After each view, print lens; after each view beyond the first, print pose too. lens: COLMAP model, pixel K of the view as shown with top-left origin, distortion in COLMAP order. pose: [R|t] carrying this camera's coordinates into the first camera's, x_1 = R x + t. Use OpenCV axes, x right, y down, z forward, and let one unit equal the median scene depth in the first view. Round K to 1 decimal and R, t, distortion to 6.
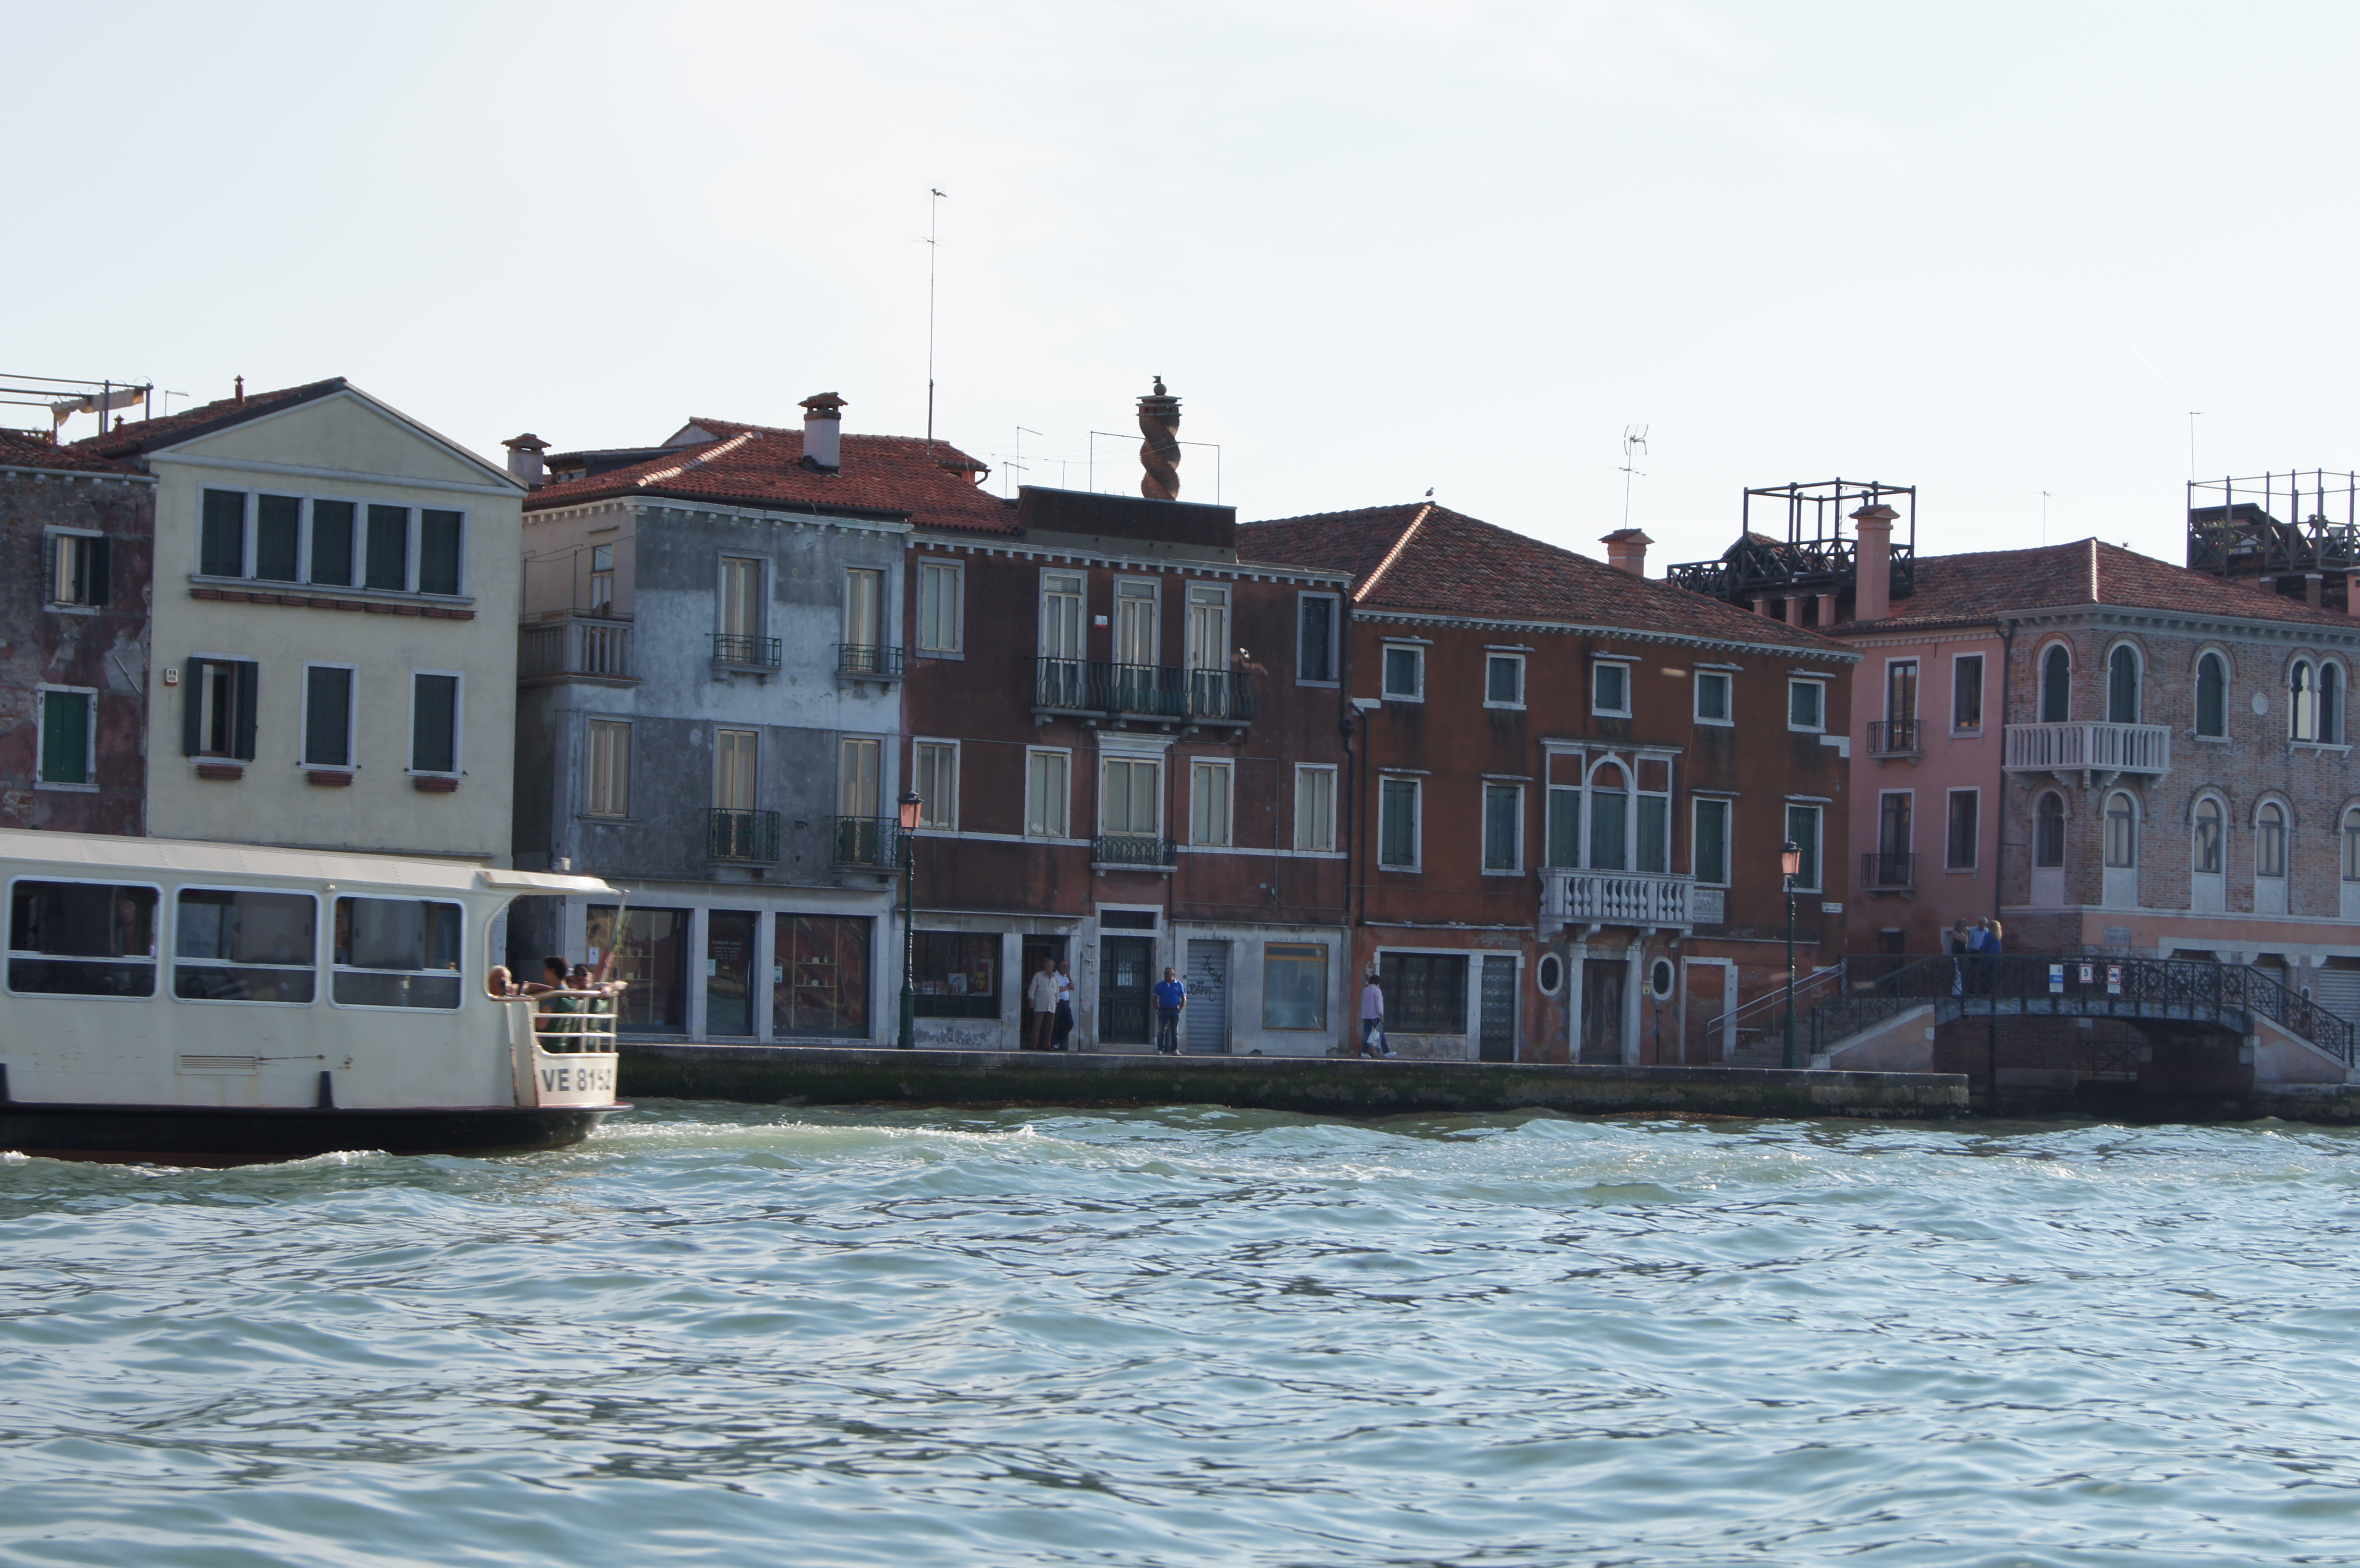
lens RADIAL K [[5354.8, 0, 1184.3], [0, 5354.8, 748.4], [0, 0, 1]] dist [0.001959, 0.033337]
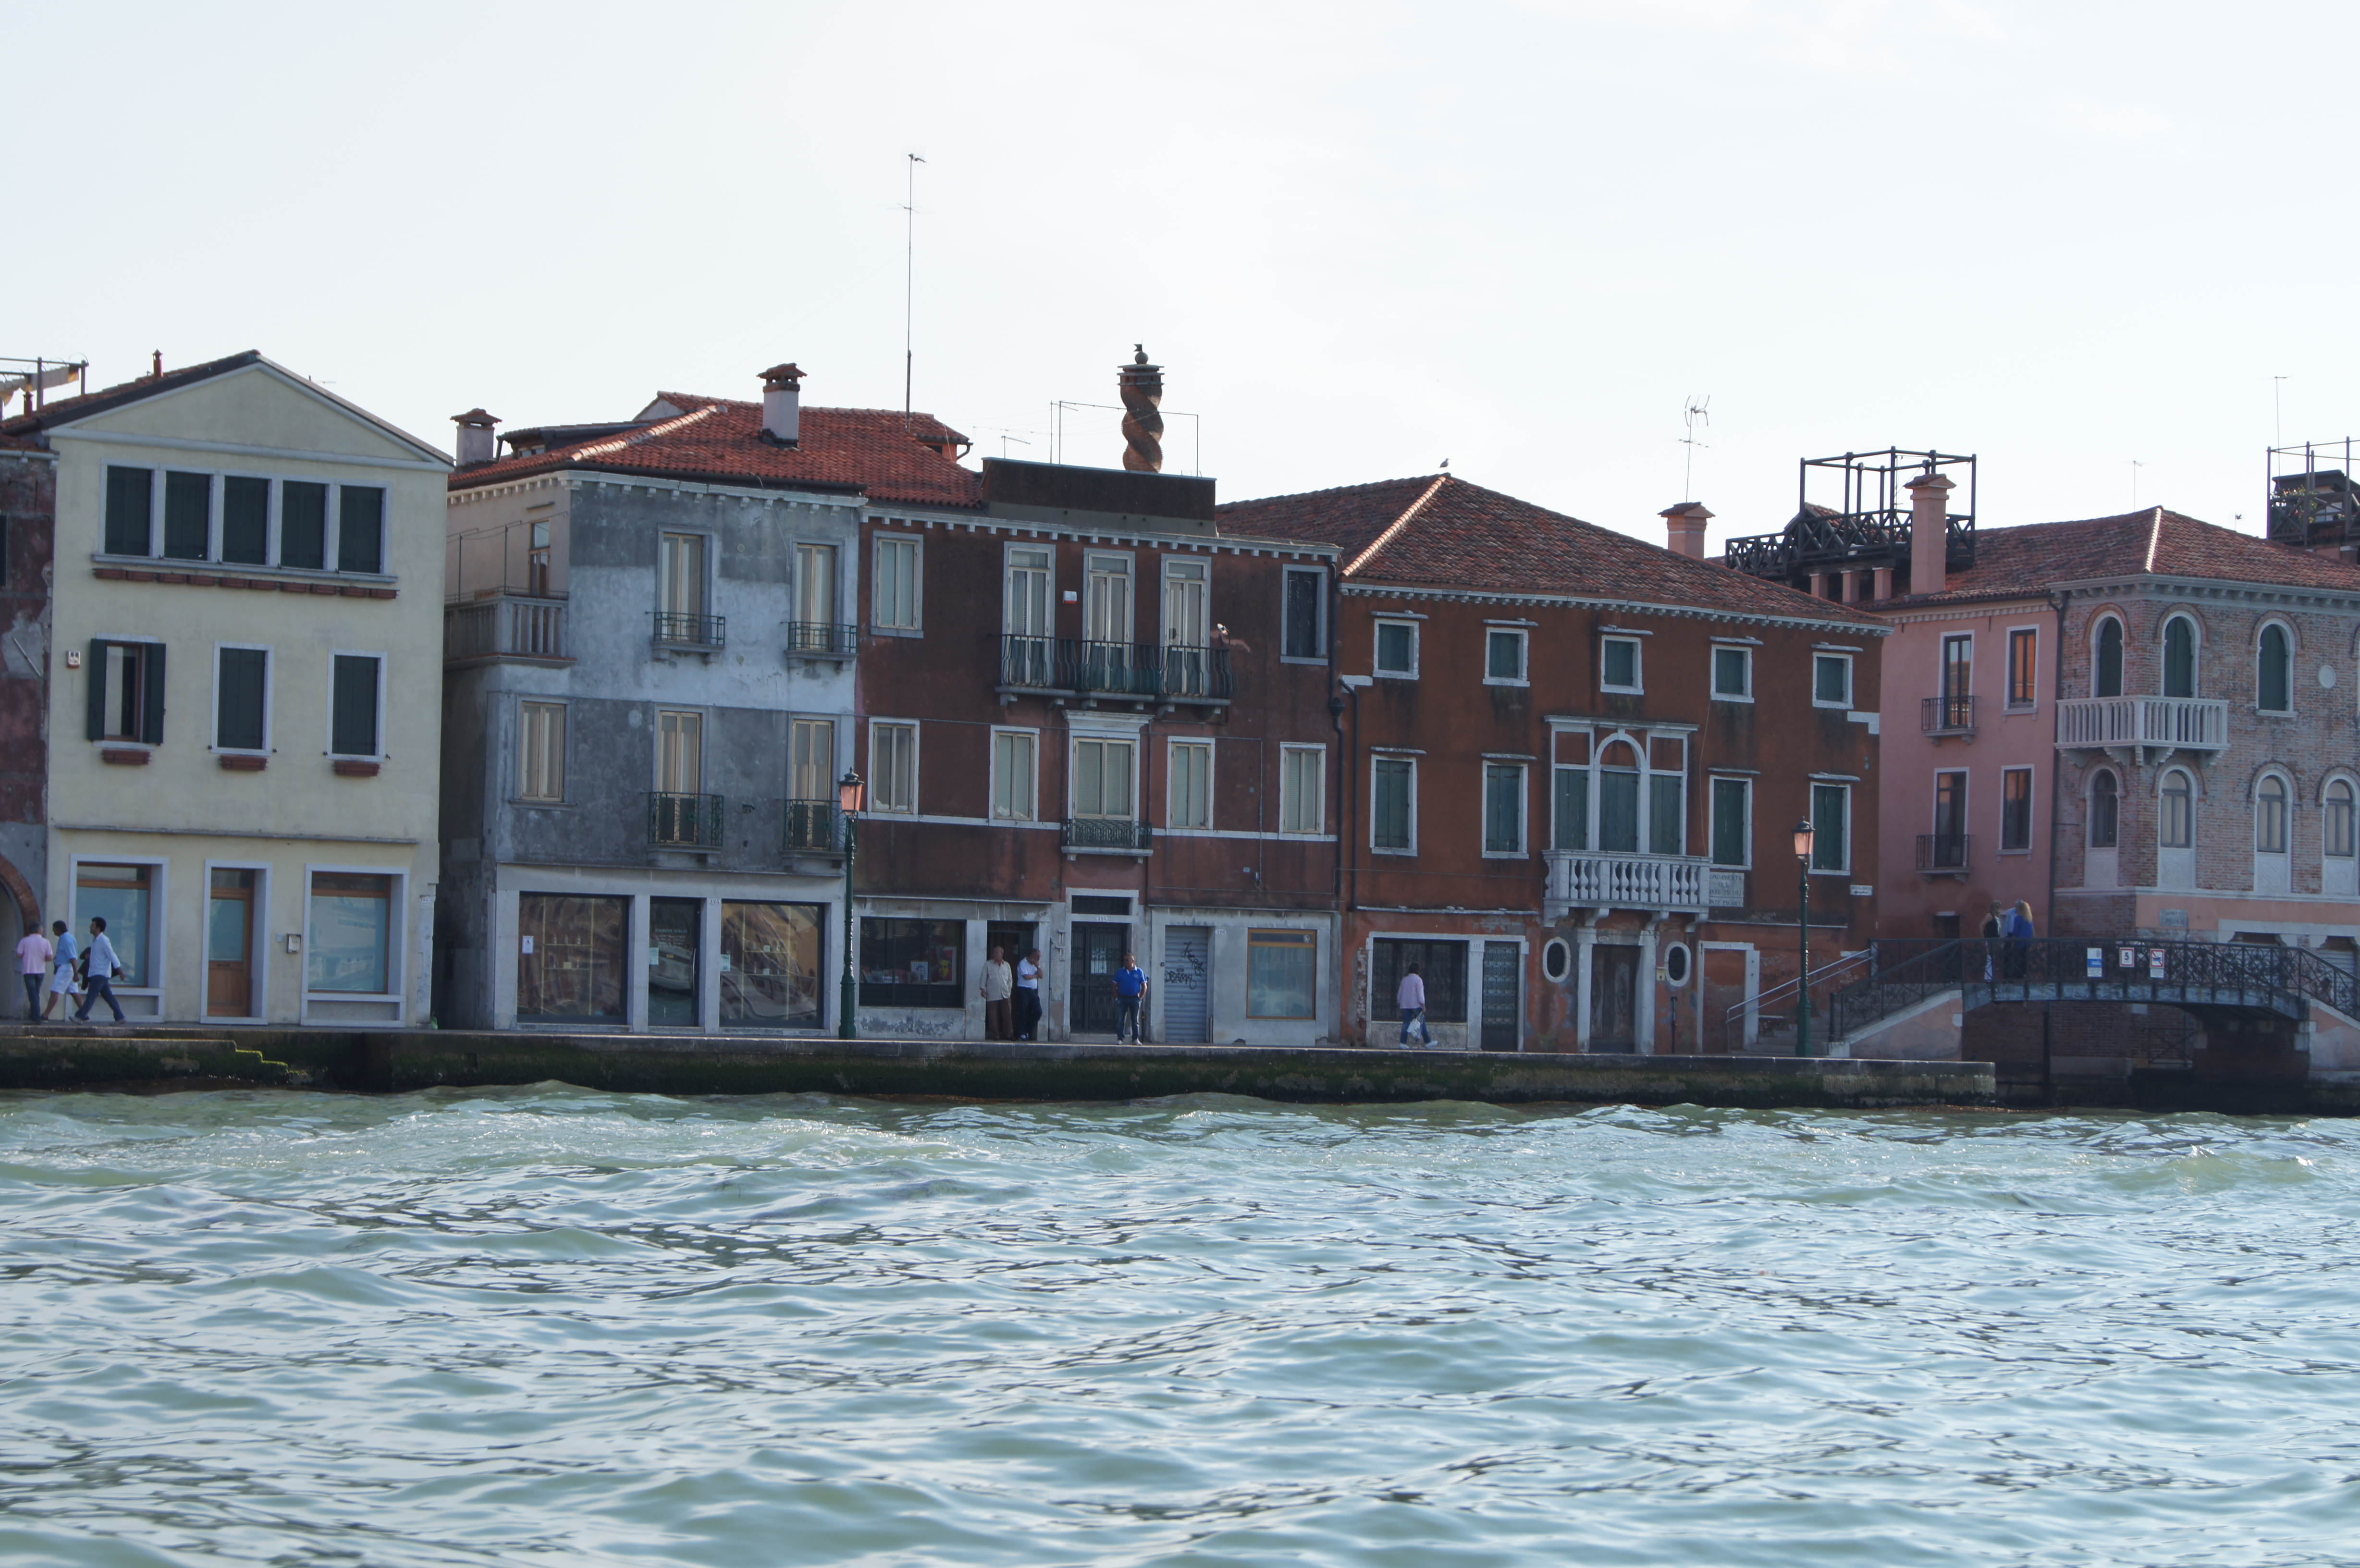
lens RADIAL K [[5354.8, 0, 1184.3], [0, 5354.8, 748.4], [0, 0, 1]] dist [0.001959, 0.033337]
pose [[0.998606, -0.006675, -0.052353, 0.054596], [0.006702, 0.999977, 0.000354, 0.003344], [0.052350, -0.000705, 0.998629, 0.033915]]
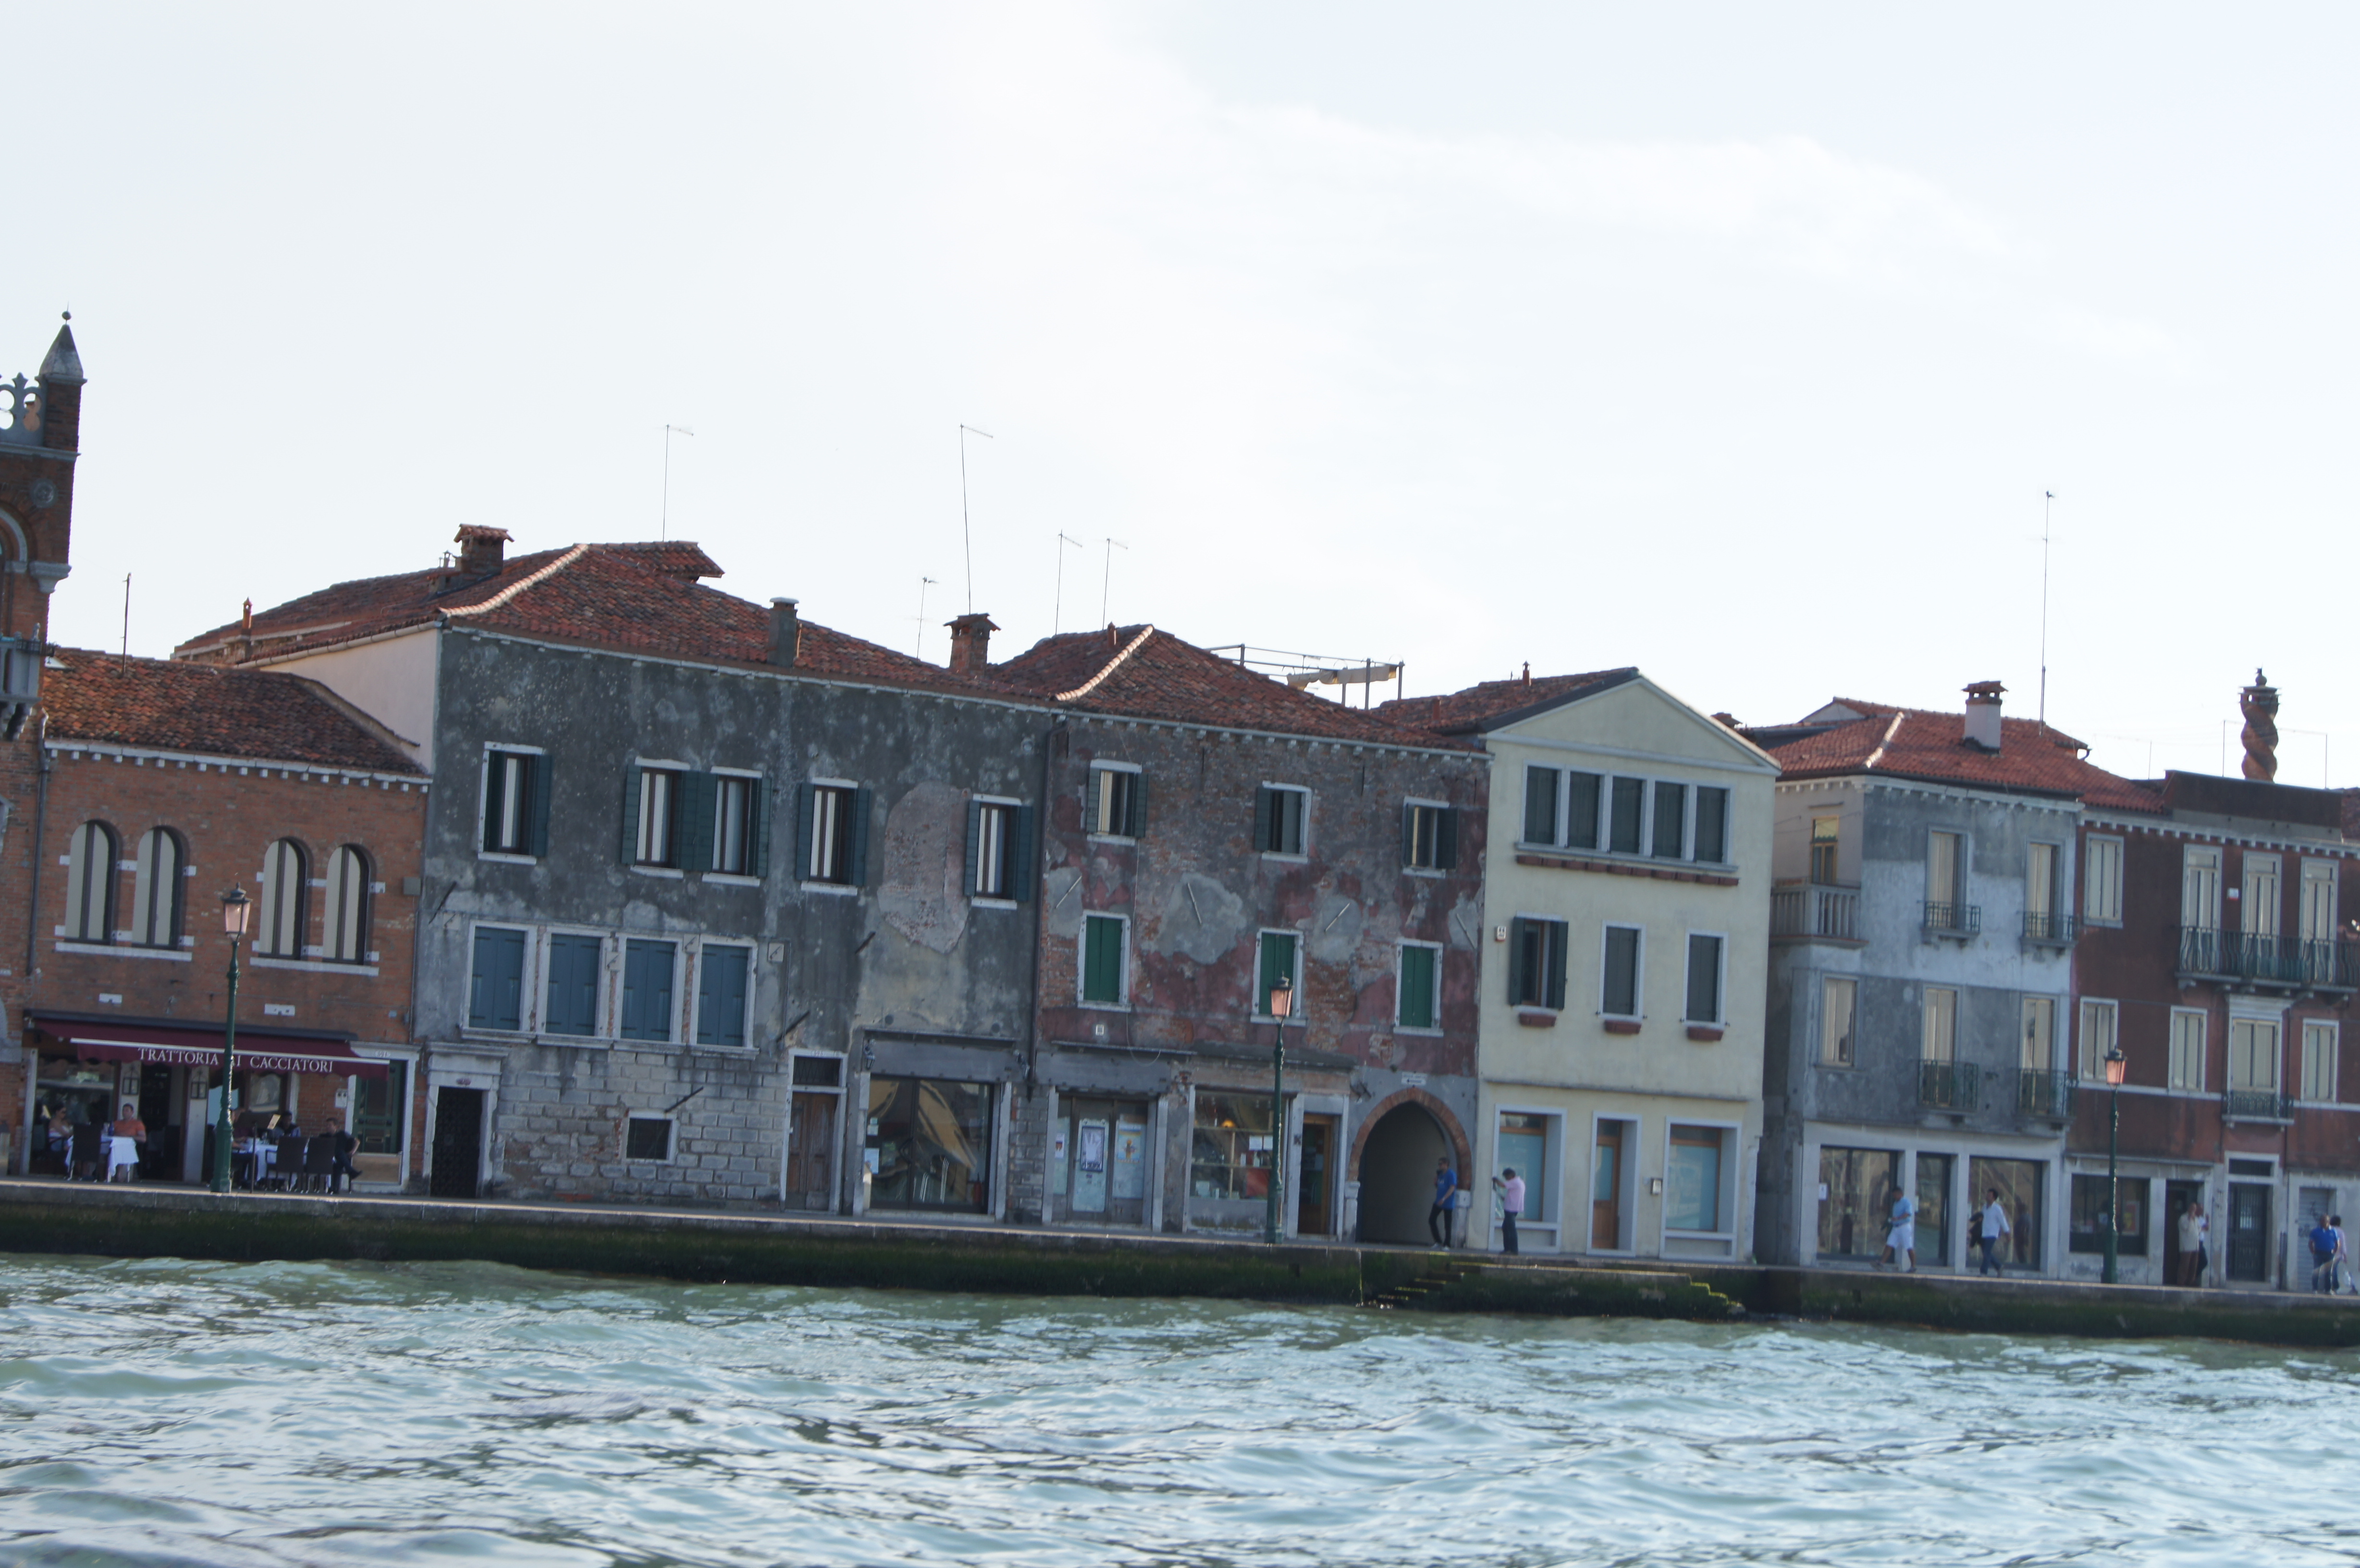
lens RADIAL K [[5354.8, 0, 1184.3], [0, 5354.8, 748.4], [0, 0, 1]] dist [0.001959, 0.033337]
pose [[0.998555, 0.023890, -0.048143, -0.174794], [-0.025513, 0.999117, -0.033388, -0.011293], [0.047302, 0.034568, 0.998282, -0.103096]]
